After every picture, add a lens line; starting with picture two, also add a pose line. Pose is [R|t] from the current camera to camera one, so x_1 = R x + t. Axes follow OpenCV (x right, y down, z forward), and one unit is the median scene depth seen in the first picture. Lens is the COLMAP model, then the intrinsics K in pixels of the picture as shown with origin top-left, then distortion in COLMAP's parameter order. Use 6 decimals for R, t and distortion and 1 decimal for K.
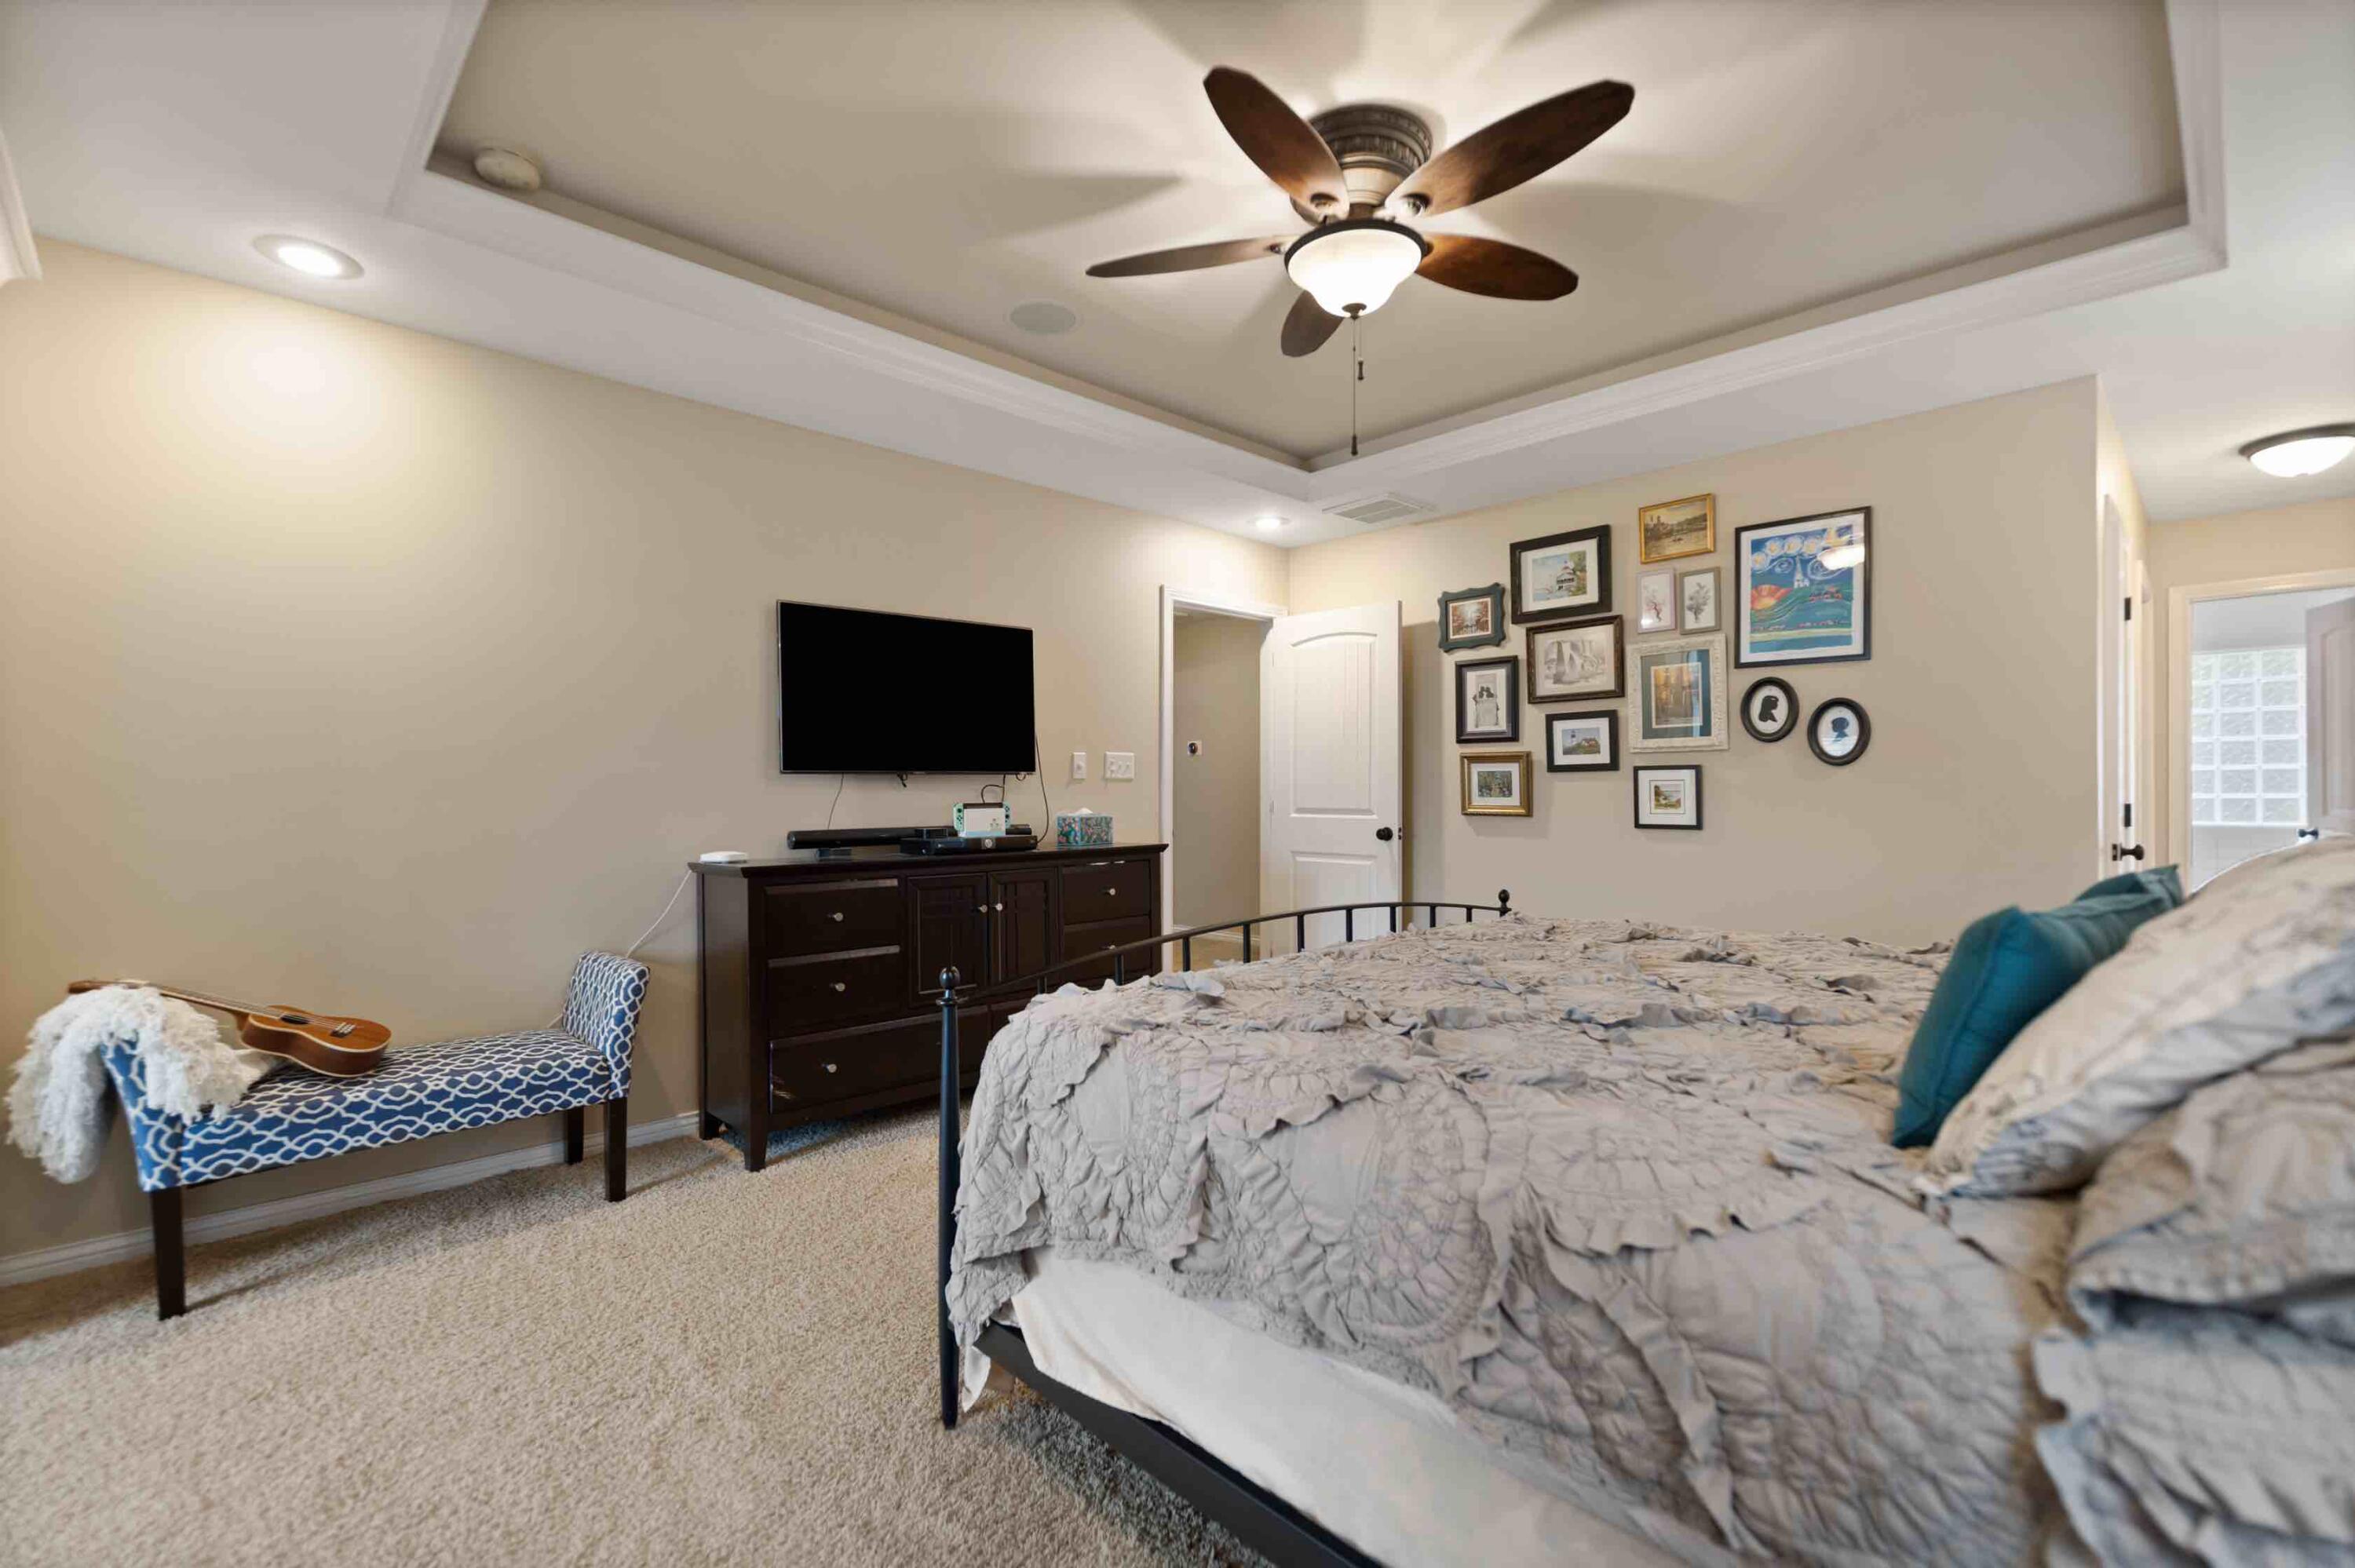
lens RADIAL K [[1019.8, 0, 1176.2], [0, 1019.8, 795.4], [0, 0, 1]] dist [-0.000898, -0.000646]
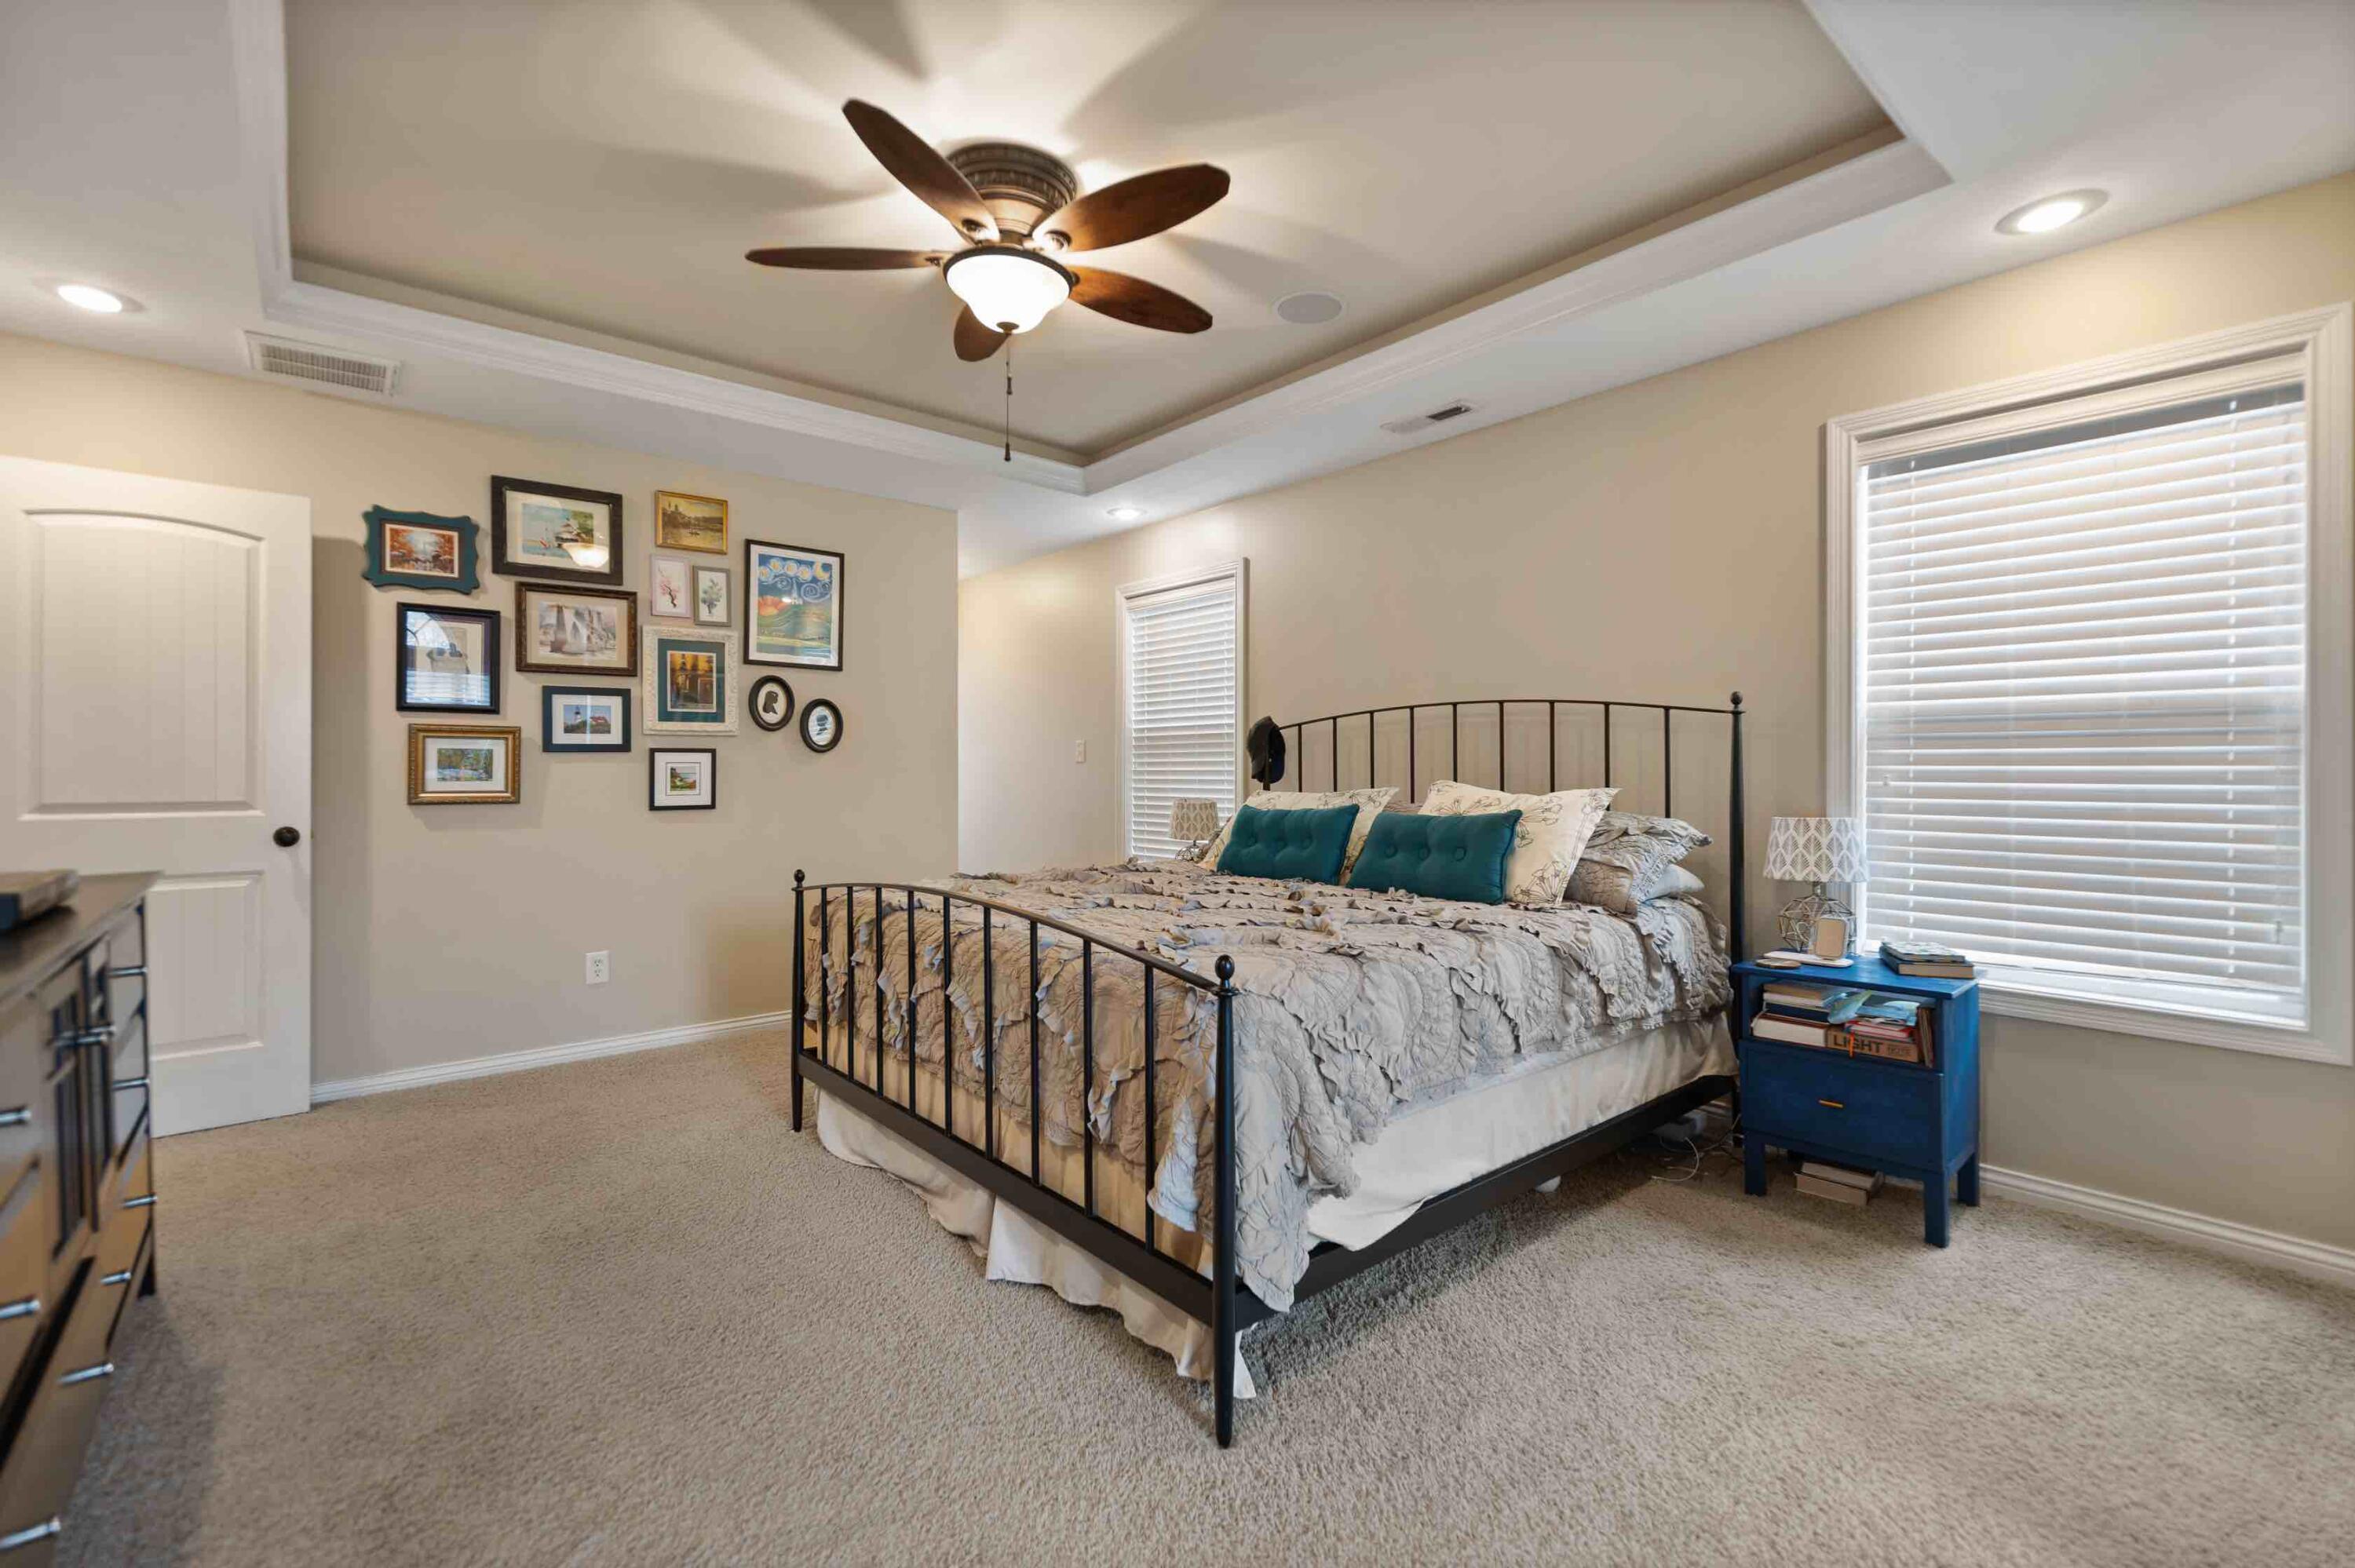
lens RADIAL K [[1019.8, 0, 1176.2], [0, 1019.8, 776.7], [0, 0, 1]] dist [-0.000898, -0.000646]
pose [[0.056199, -0.005731, 0.998403, -0.505095], [0.004841, 0.999973, 0.005468, -0.003605], [-0.998408, 0.004526, 0.056225, 0.427323]]
